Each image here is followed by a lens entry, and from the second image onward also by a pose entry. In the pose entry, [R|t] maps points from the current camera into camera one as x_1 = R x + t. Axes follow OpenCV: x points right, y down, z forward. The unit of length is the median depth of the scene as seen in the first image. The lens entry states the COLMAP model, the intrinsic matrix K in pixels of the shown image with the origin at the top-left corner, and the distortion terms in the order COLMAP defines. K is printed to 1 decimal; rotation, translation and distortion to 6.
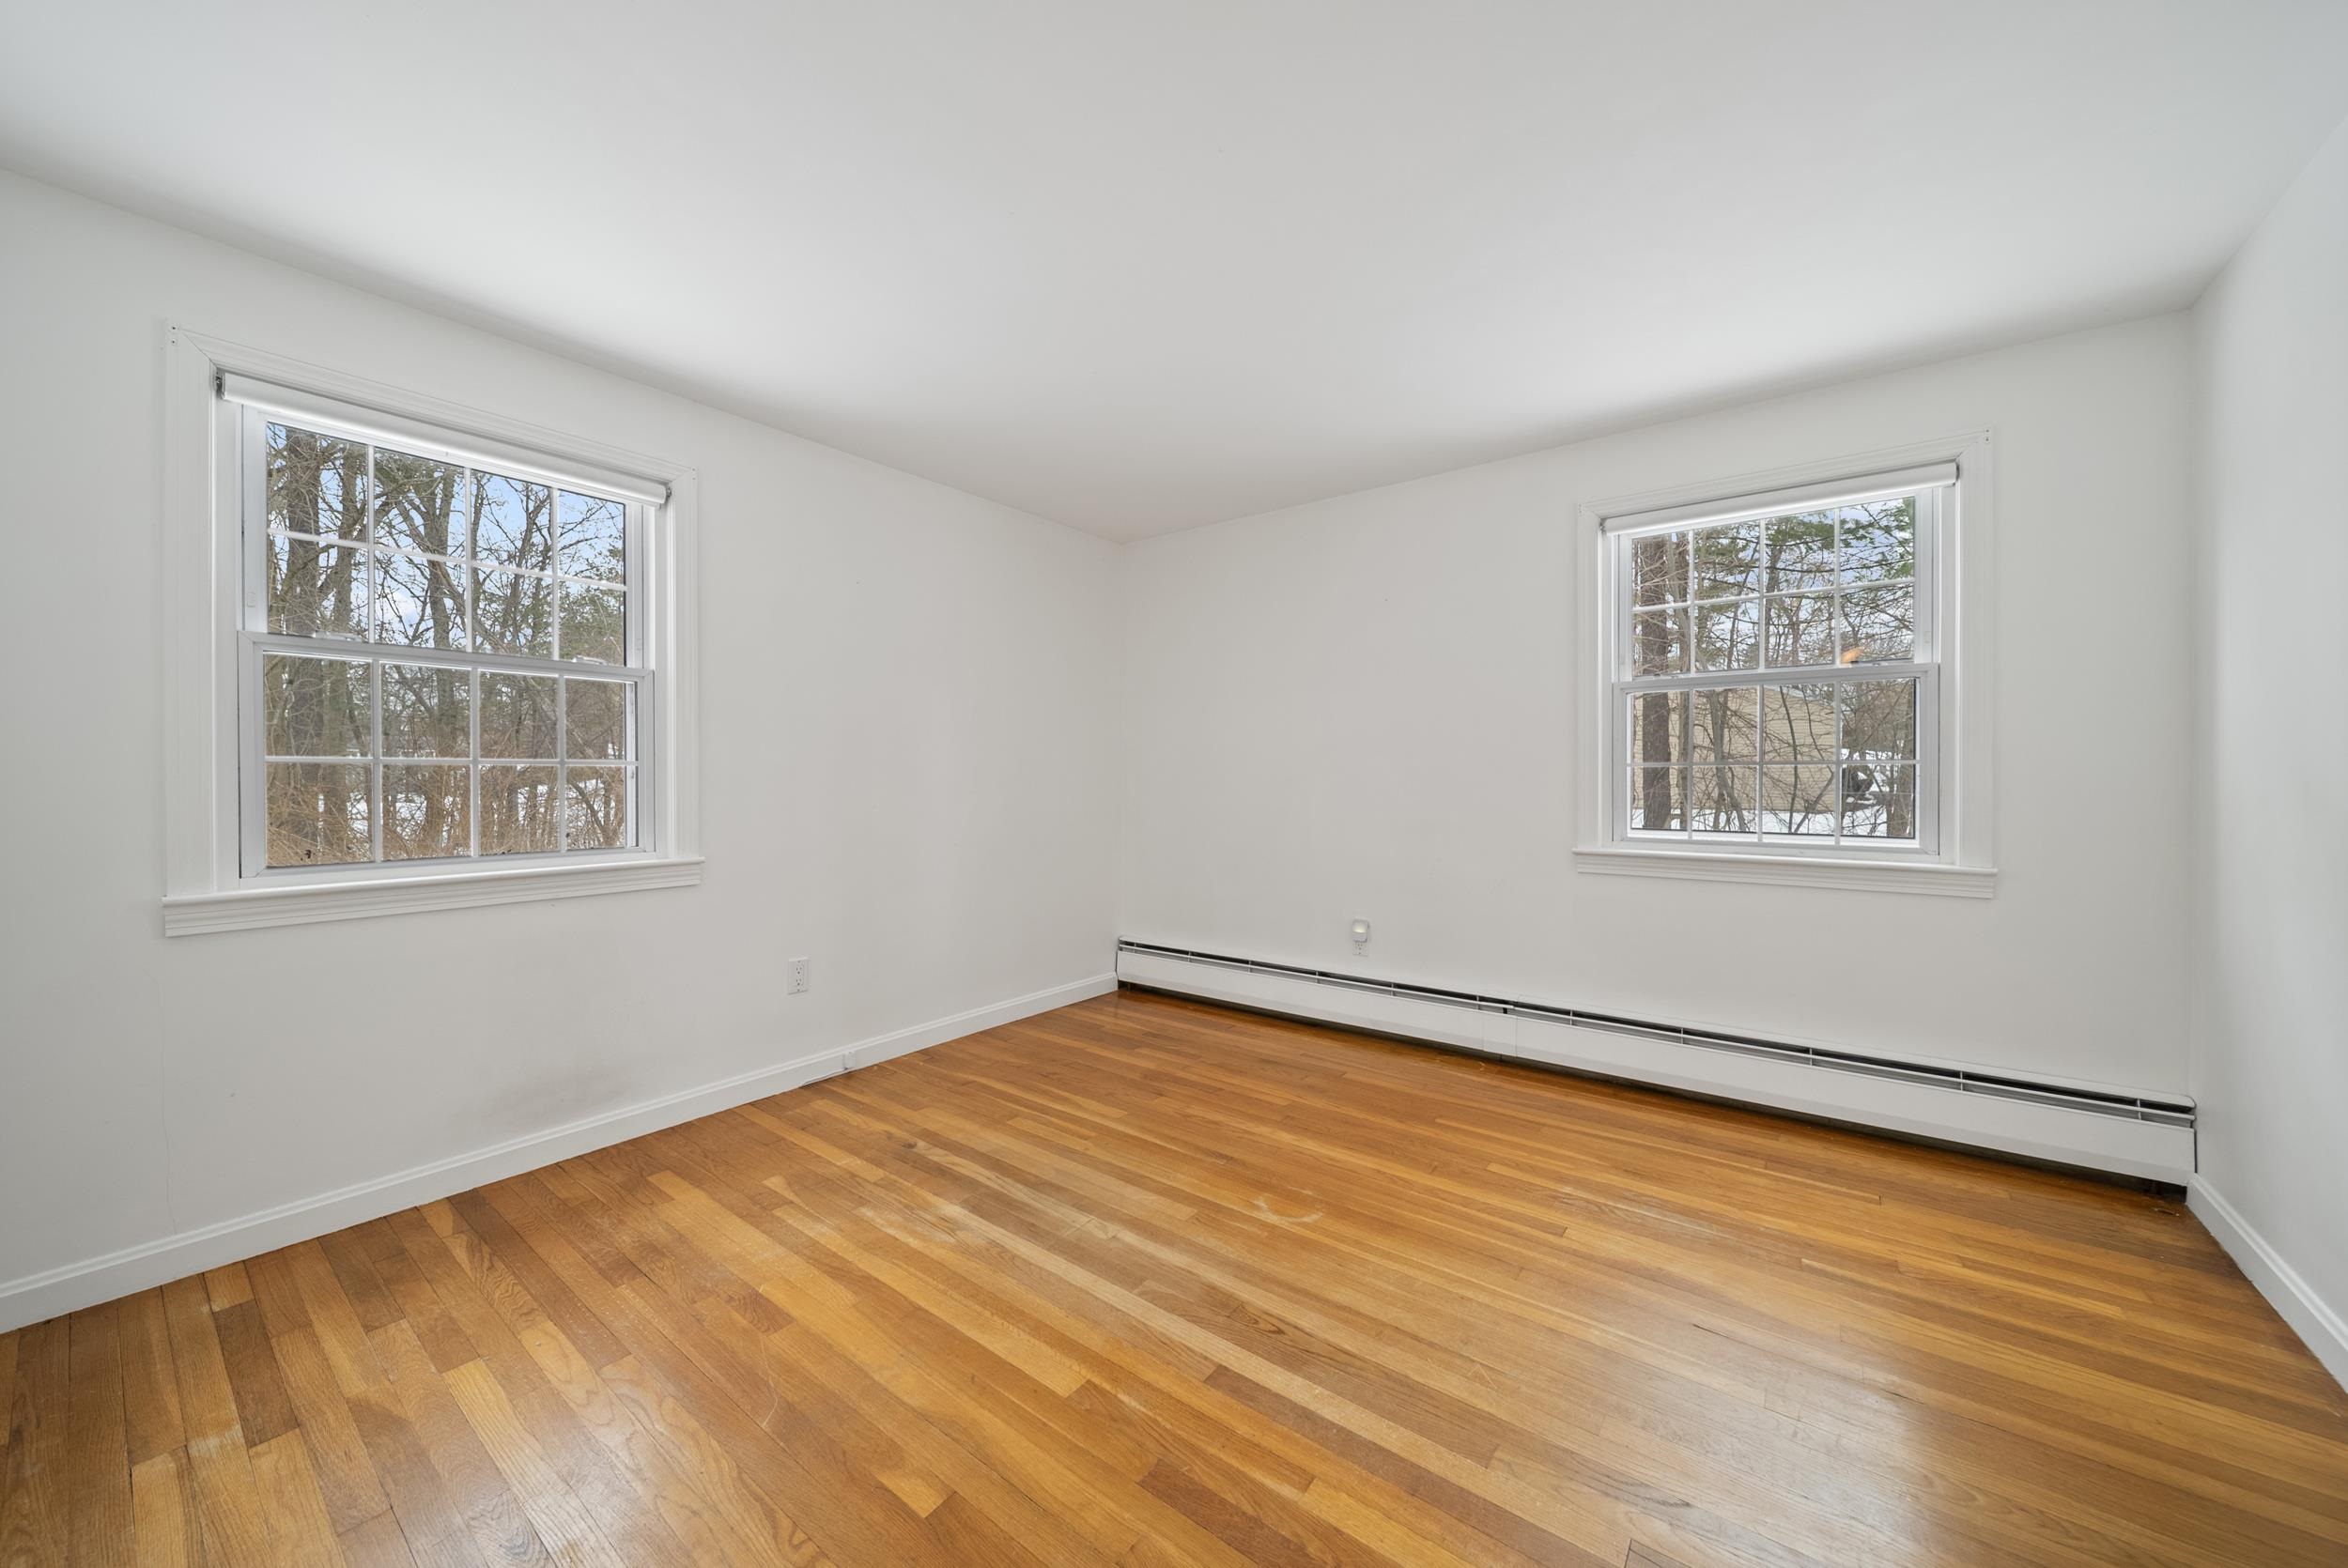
lens RADIAL K [[827.2, 0, 1174.8], [0, 827.2, 791.2], [0, 0, 1]] dist [-0.000404, -0.000271]
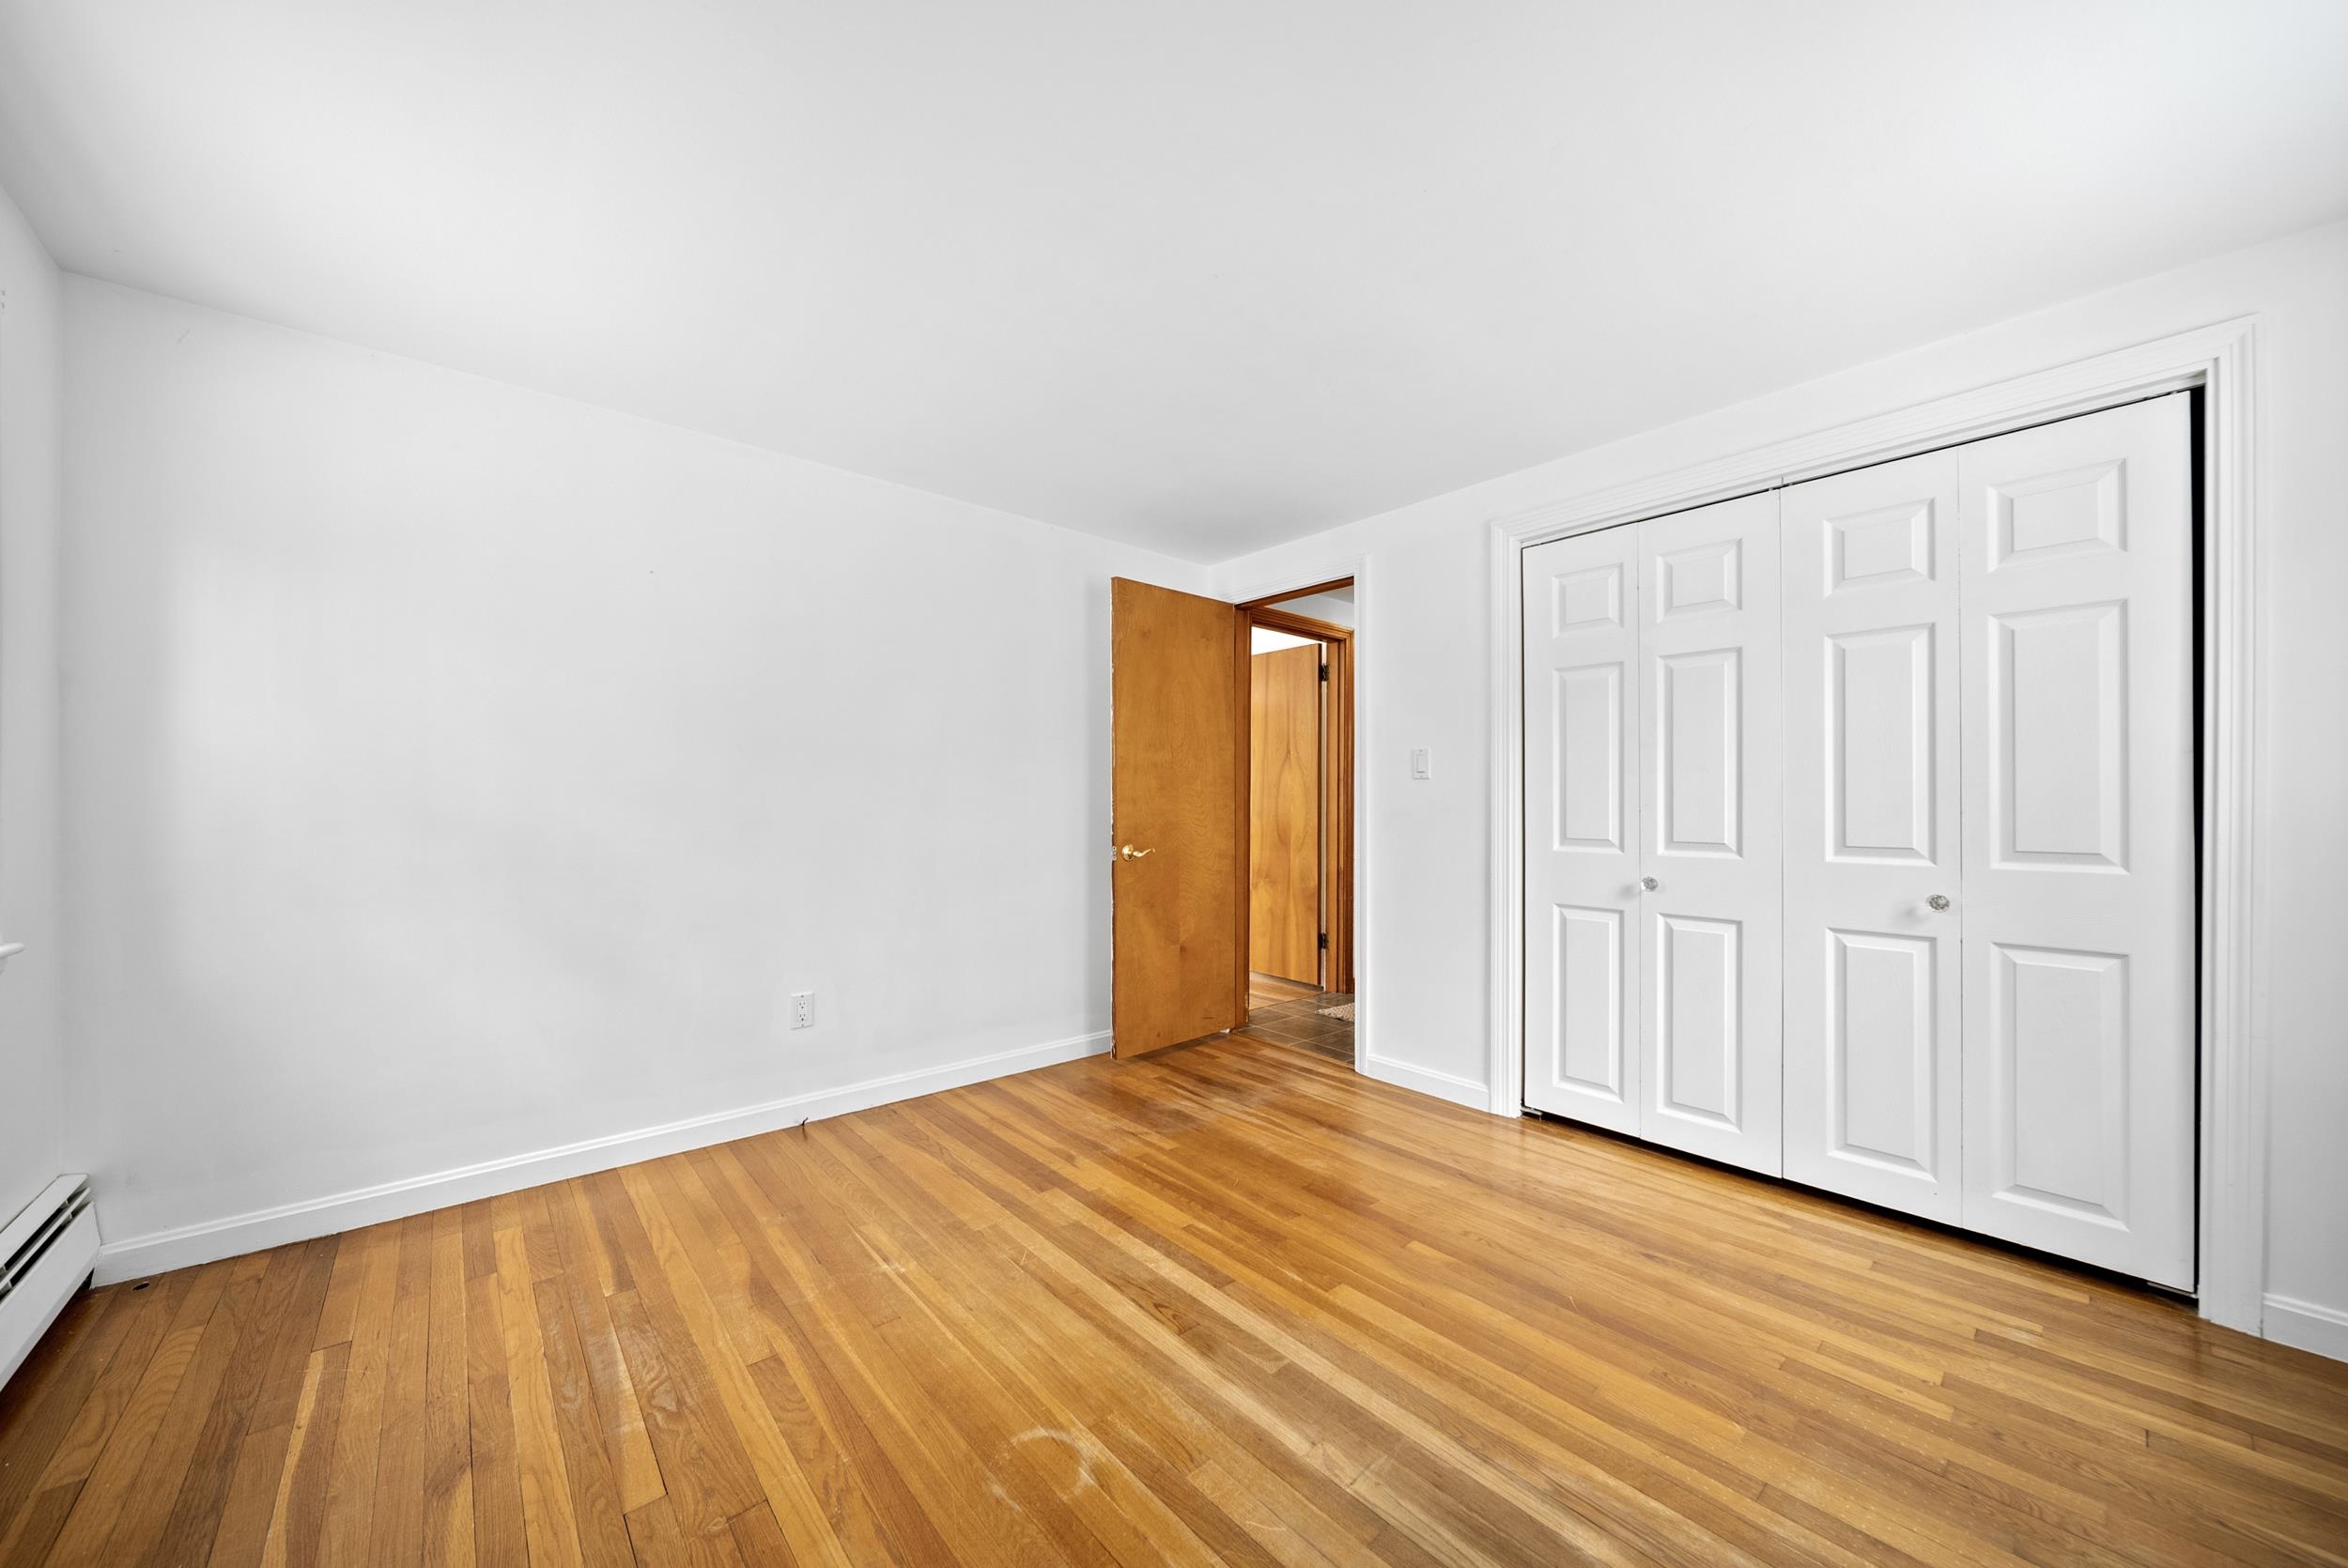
lens RADIAL K [[827.2, 0, 1174.8], [0, 827.2, 791.2], [0, 0, 1]] dist [-0.000404, -0.000271]
pose [[-0.979744, -0.000552, 0.200253, -0.108945], [0.000724, 0.999980, 0.006298, -0.044346], [-0.200252, 0.006316, -0.979724, 1.907416]]
